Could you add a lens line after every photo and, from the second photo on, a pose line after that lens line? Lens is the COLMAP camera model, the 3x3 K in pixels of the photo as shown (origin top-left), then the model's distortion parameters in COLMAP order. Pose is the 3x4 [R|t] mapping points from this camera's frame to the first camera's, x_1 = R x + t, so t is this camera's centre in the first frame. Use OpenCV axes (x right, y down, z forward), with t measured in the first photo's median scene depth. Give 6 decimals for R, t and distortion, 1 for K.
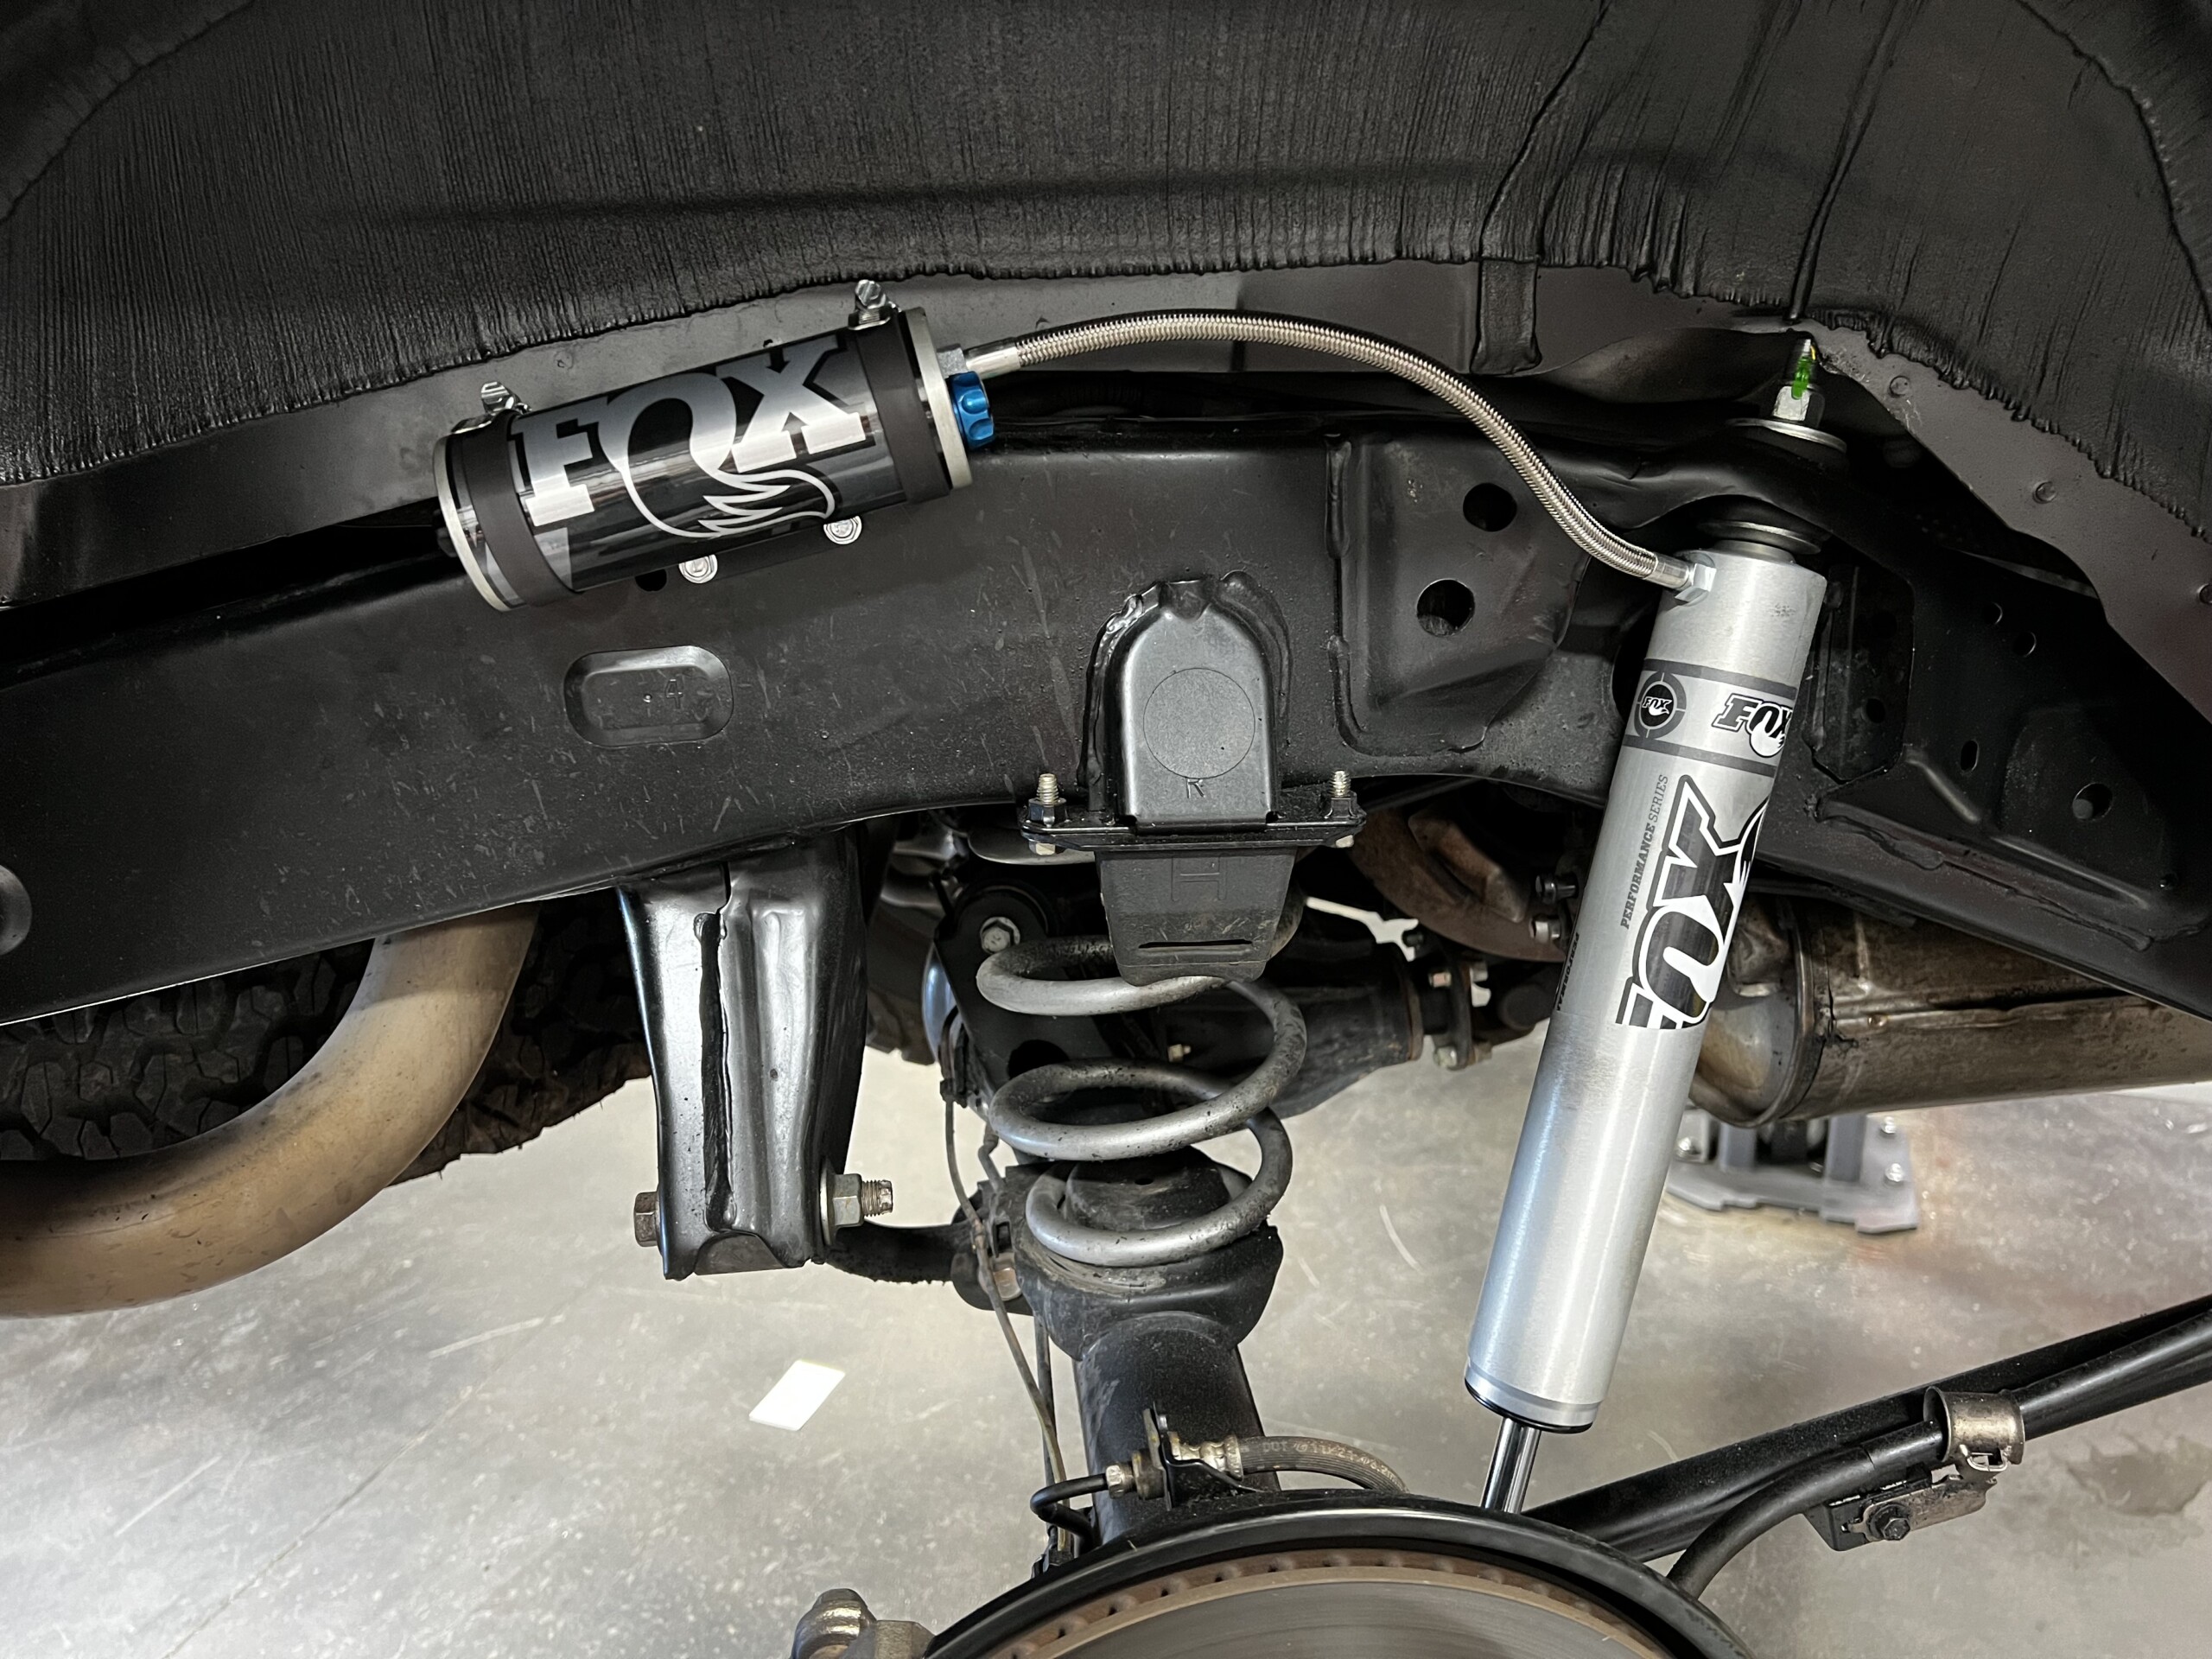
lens RADIAL K [[1655.8, 0, 1110.8], [0, 1655.8, 823.9], [0, 0, 1]] dist [0.028420, -0.034793]
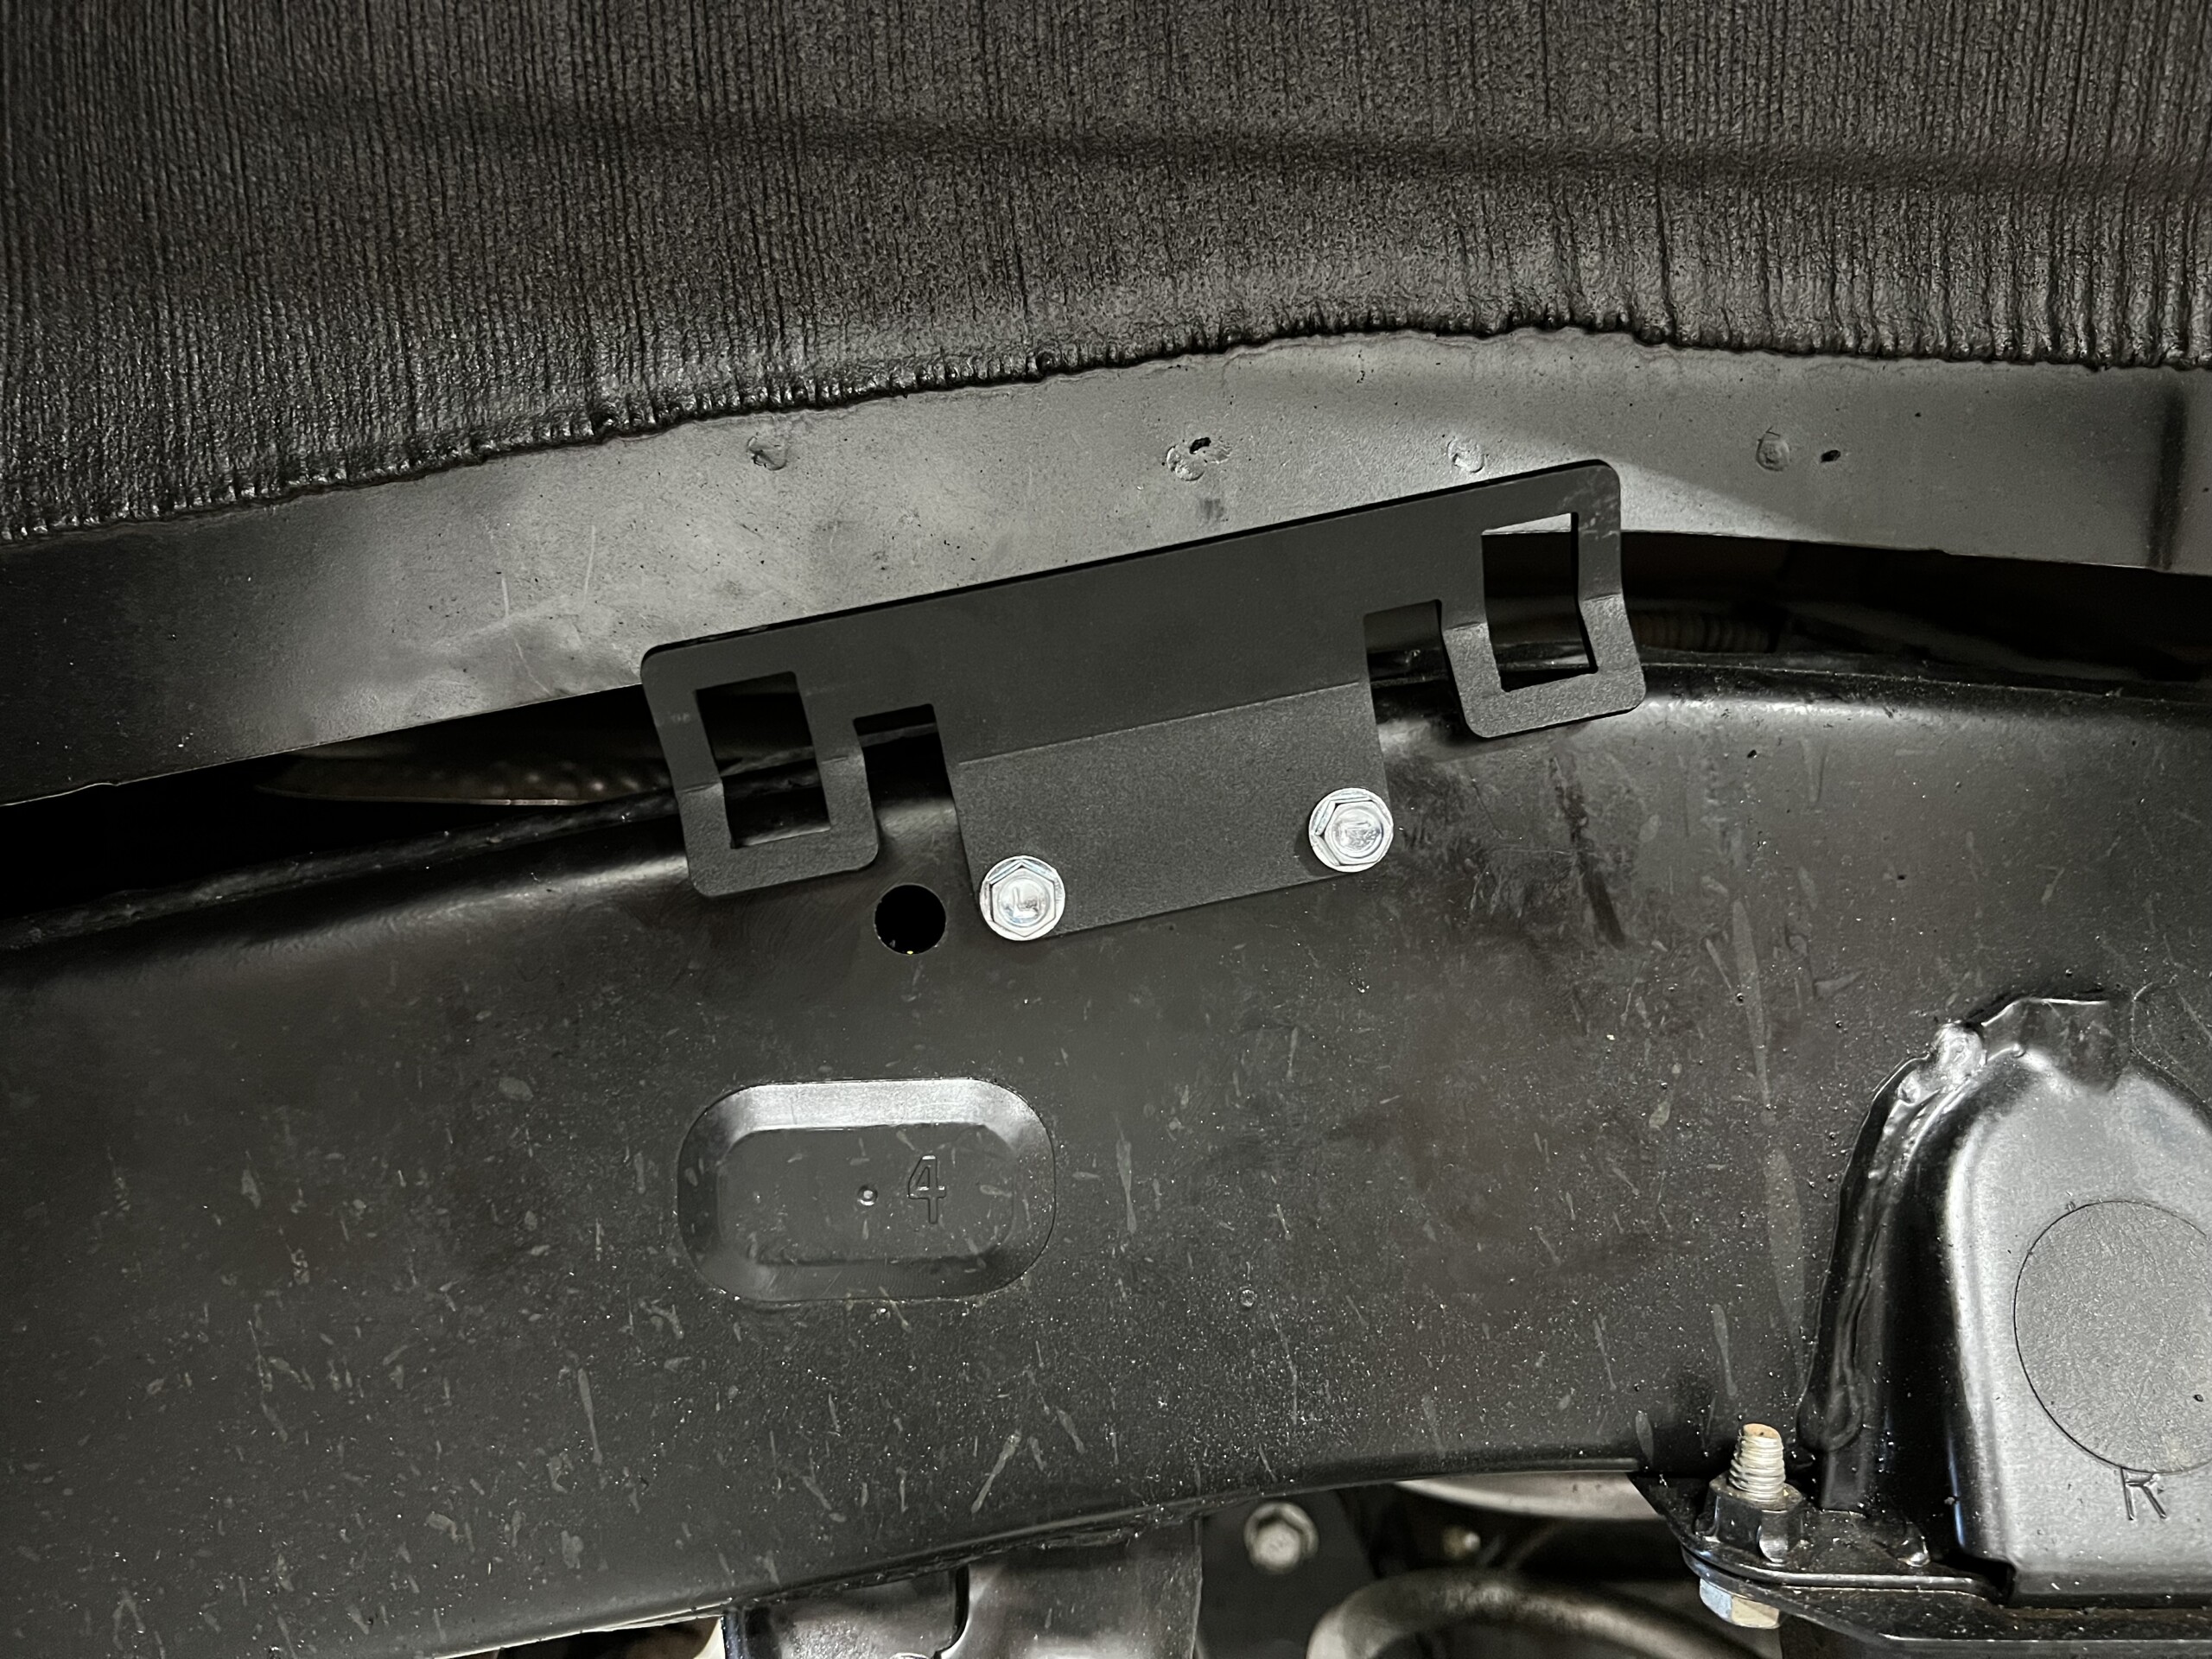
lens RADIAL K [[1699.3, 0, 1106.7], [0, 1699.3, 837.4], [0, 0, 1]] dist [0.014588, -0.033394]
pose [[0.997923, 0.059852, -0.023830, -0.218424], [-0.063498, 0.976260, -0.207088, -0.082019], [0.010870, 0.208171, 0.978032, 0.563697]]
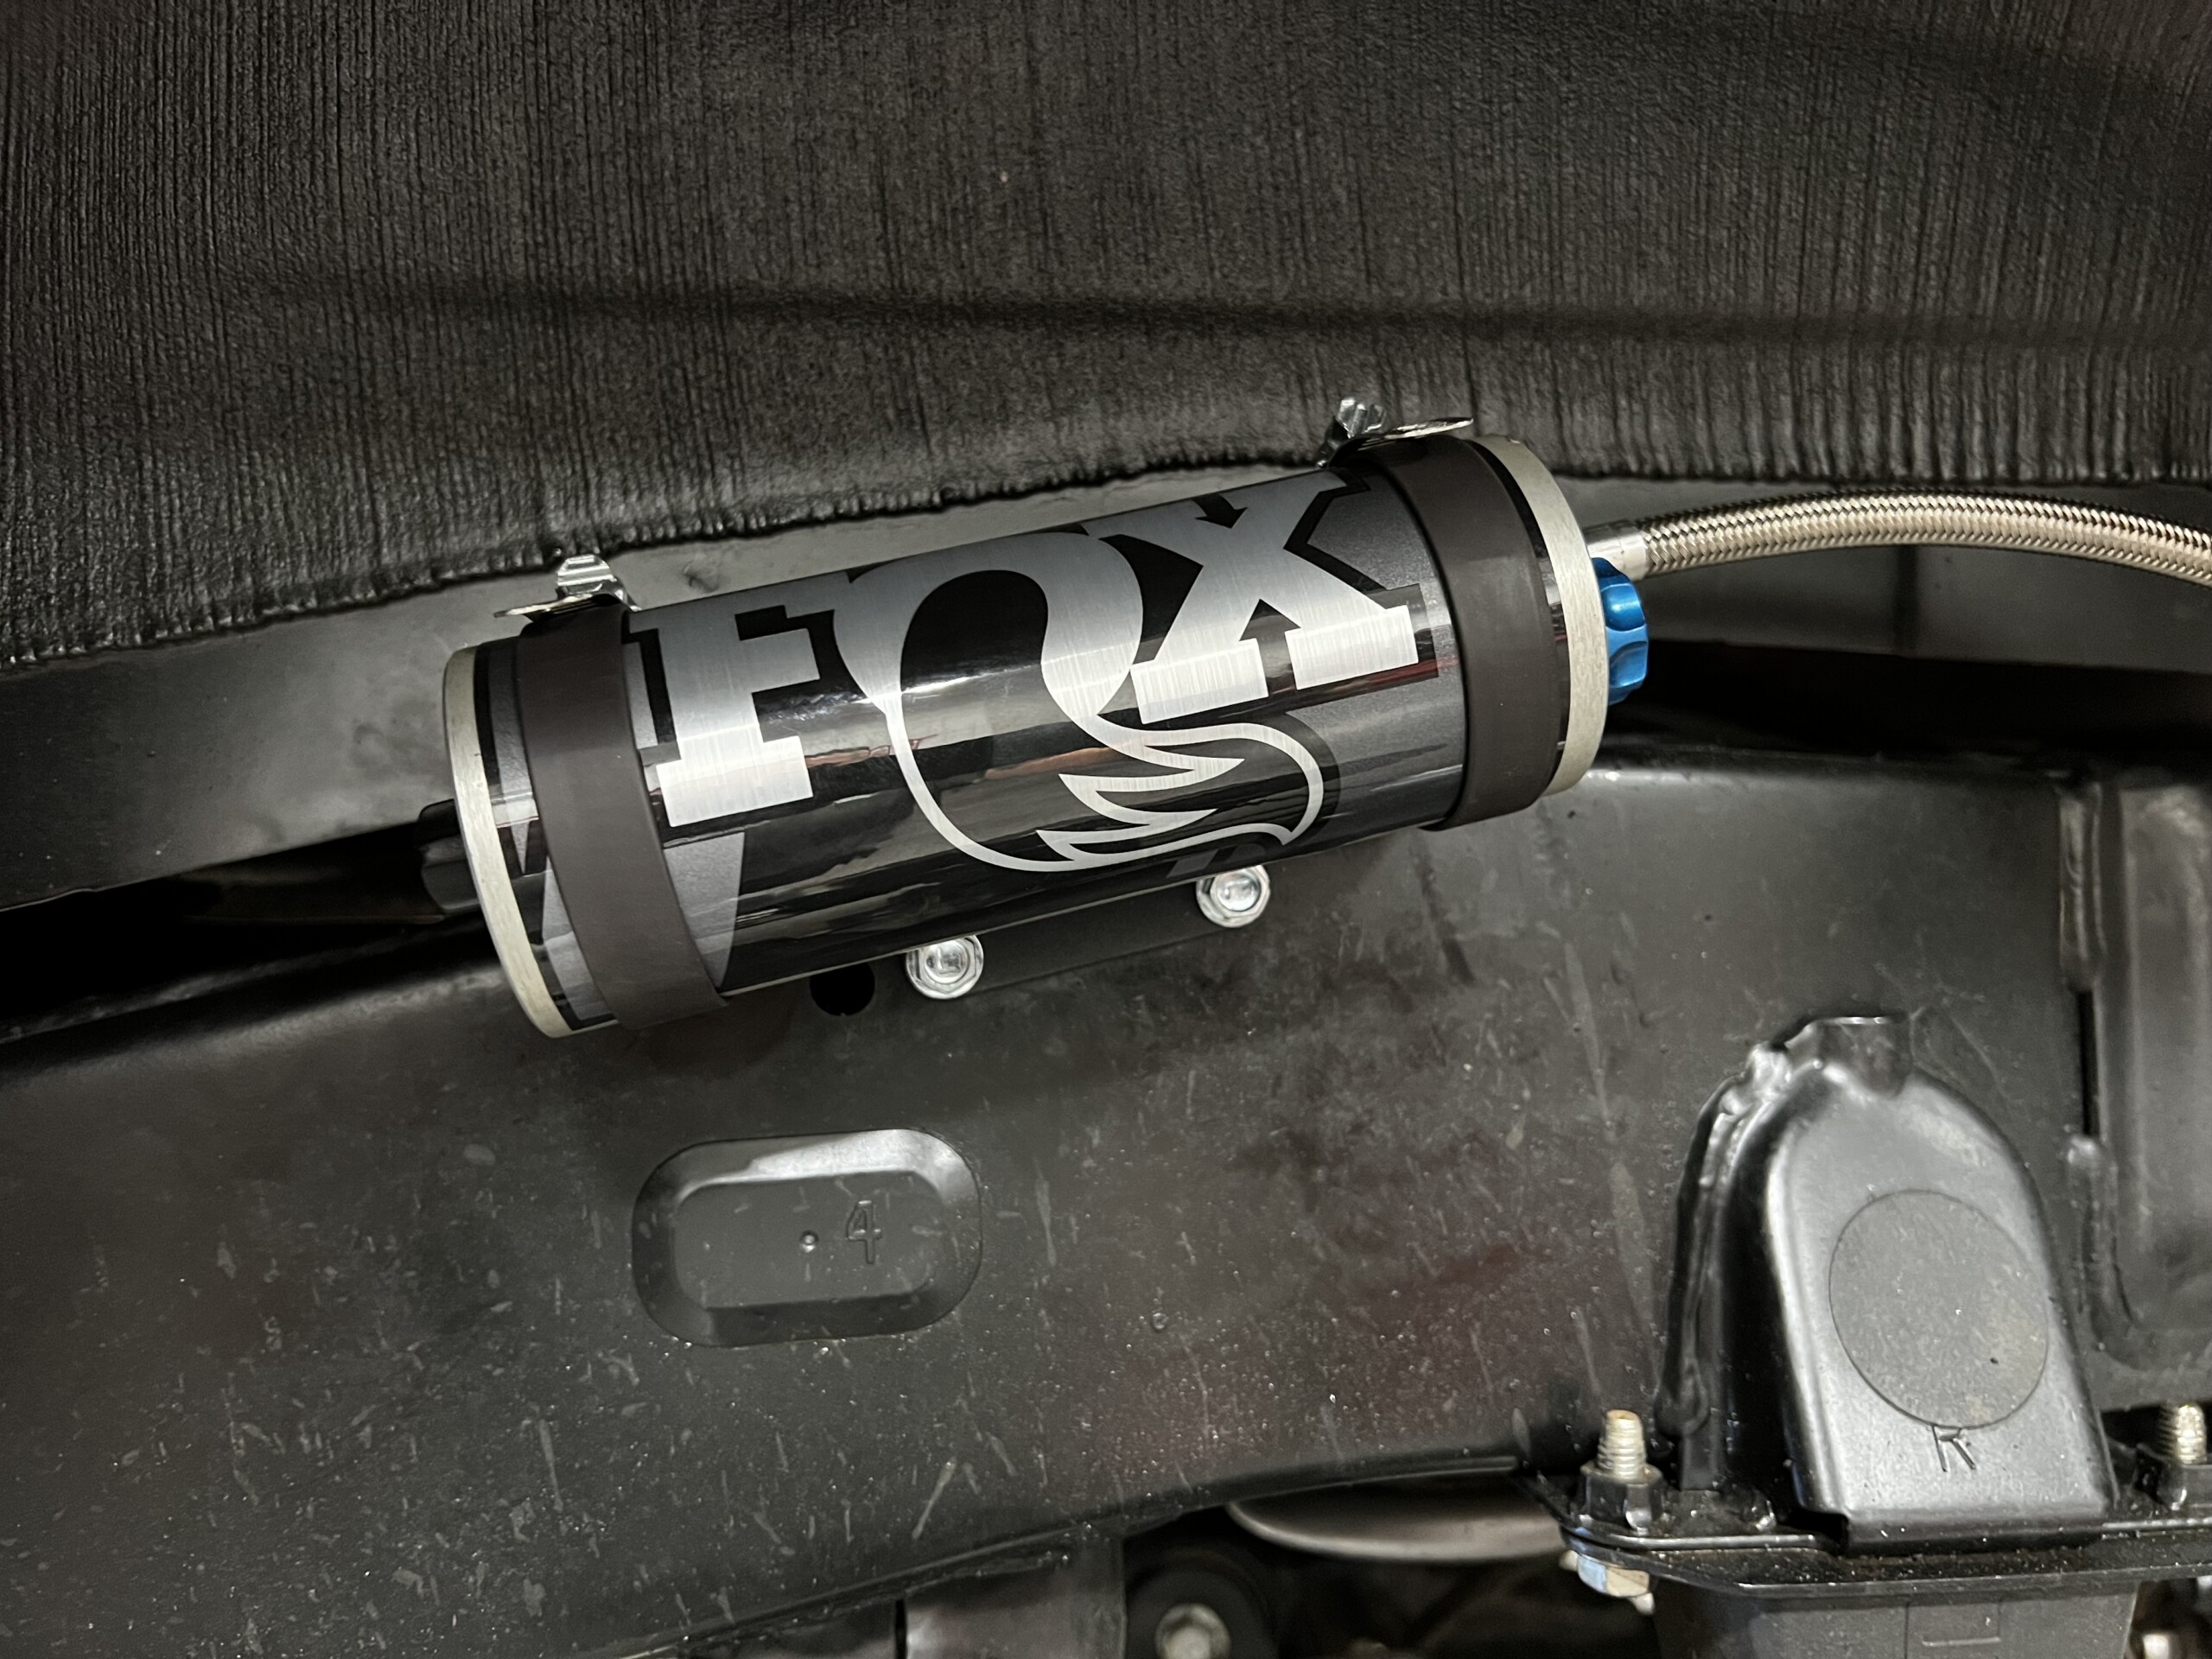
lens RADIAL K [[1695.8, 0, 1107.0], [0, 1695.8, 844.0], [0, 0, 1]] dist [0.010969, -0.033935]
pose [[0.998576, 0.023644, 0.047831, -0.227085], [-0.008068, 0.953057, -0.302682, -0.039383], [-0.052743, 0.301865, 0.951890, 0.516914]]
